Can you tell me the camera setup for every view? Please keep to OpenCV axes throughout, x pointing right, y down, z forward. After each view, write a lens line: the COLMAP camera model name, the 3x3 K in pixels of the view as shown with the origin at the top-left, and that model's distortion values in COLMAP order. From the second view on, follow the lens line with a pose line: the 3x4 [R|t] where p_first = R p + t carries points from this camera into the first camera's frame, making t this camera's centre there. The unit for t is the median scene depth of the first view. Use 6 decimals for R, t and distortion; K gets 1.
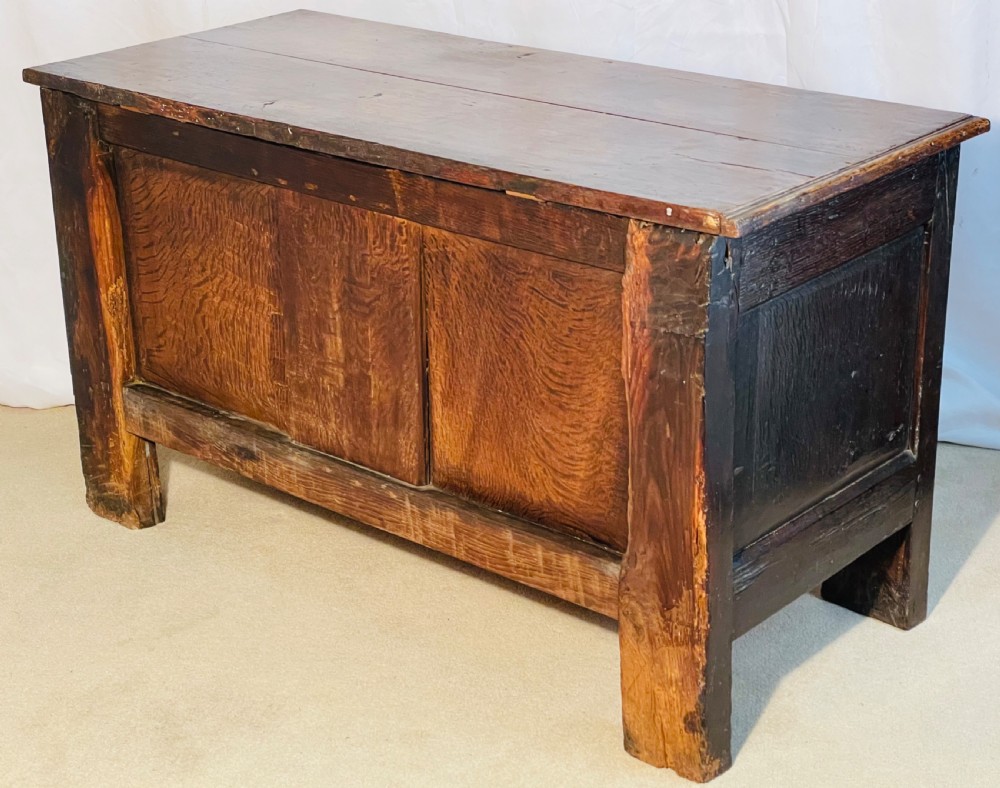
lens RADIAL K [[1834.4, 0, 452.7], [0, 1834.4, 392.6], [0, 0, 1]] dist [0.042839, 1.063423]
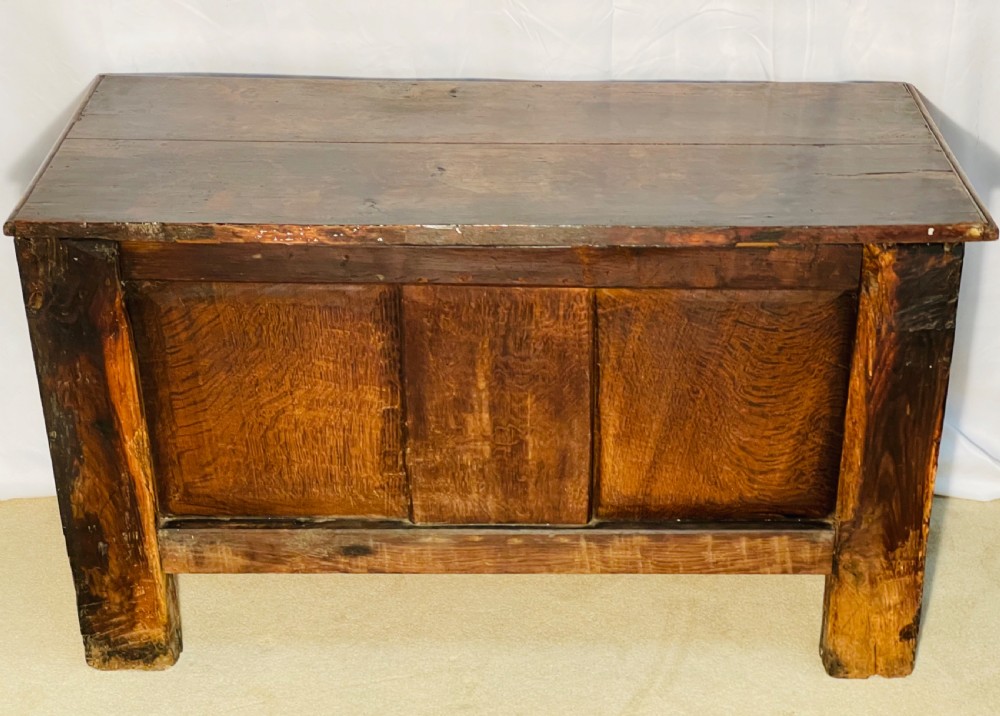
lens RADIAL K [[1525.9, 0, 500.0], [0, 1525.9, 358.0], [0, 0, 1]] dist [-0.009518, 0.665777]
pose [[0.752951, -0.275653, 0.597562, -0.578004], [0.232274, 0.960921, 0.150595, -0.193171], [-0.615722, 0.025408, 0.787554, 0.336365]]
